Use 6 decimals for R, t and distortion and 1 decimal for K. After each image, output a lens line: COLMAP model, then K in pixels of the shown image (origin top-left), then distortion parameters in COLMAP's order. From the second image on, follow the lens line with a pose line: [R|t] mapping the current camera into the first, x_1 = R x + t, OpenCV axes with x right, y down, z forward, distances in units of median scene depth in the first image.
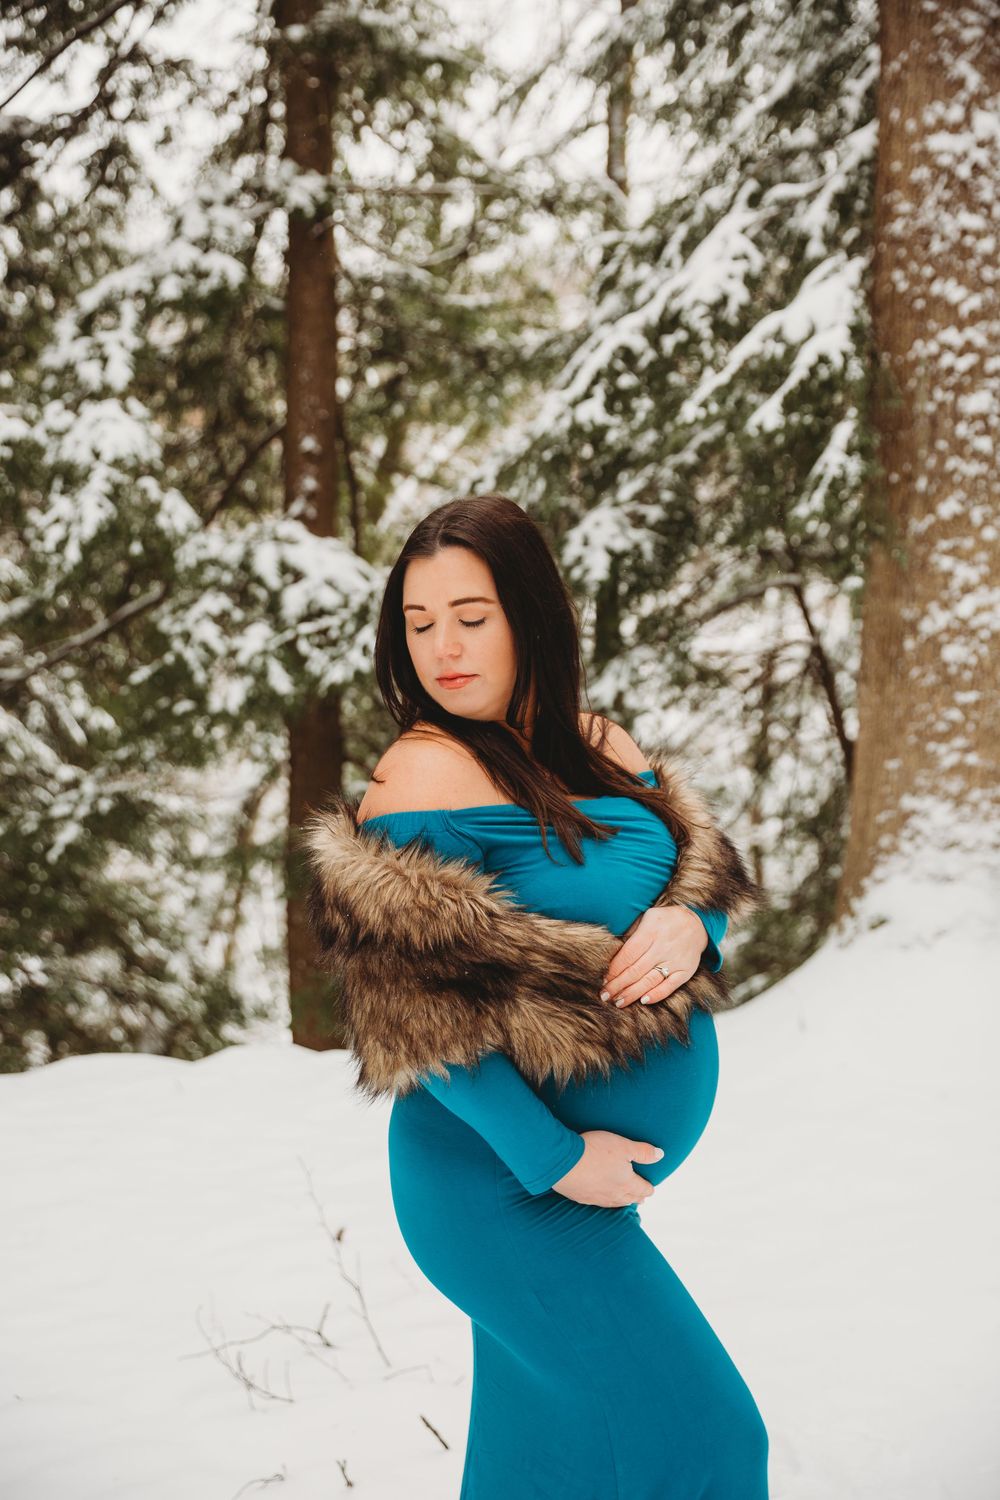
lens RADIAL K [[1912.6, 0, 498.6], [0, 1912.6, 746.5], [0, 0, 1]] dist [0.052707, 0.031380]
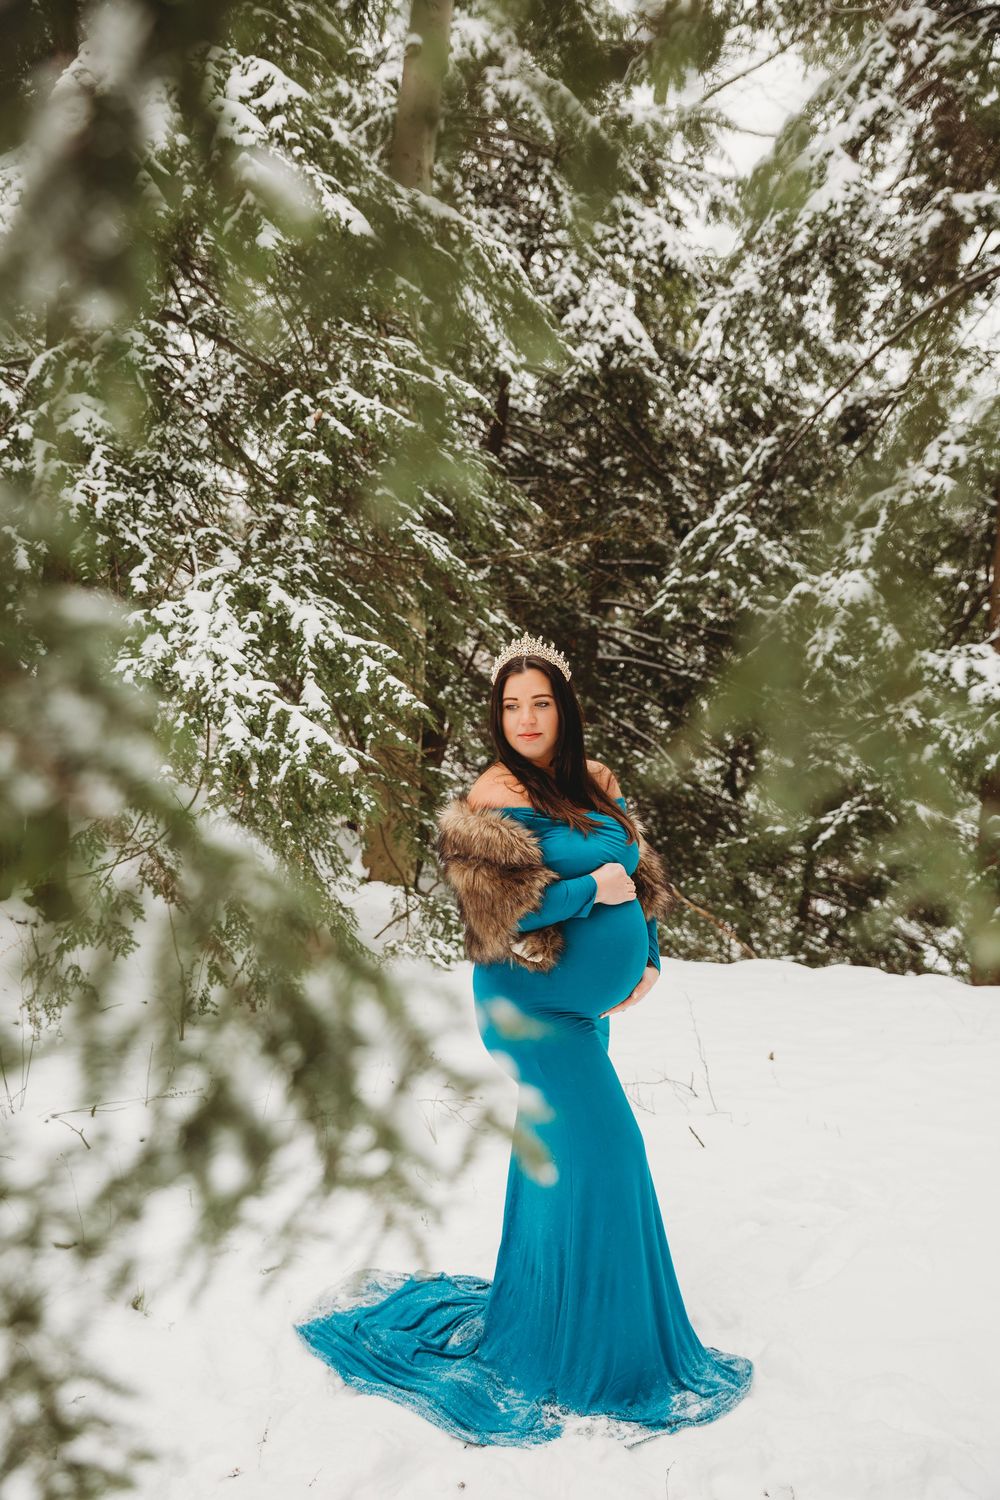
lens RADIAL K [[1264.6, 0, 506.9], [0, 1264.6, 749.3], [0, 0, 1]] dist [-0.077641, 0.007503]
pose [[0.827772, 0.057543, -0.558106, 0.145152], [-0.072347, 0.997370, -0.004470, -0.001558], [0.556380, 0.044077, 0.829758, -0.040330]]
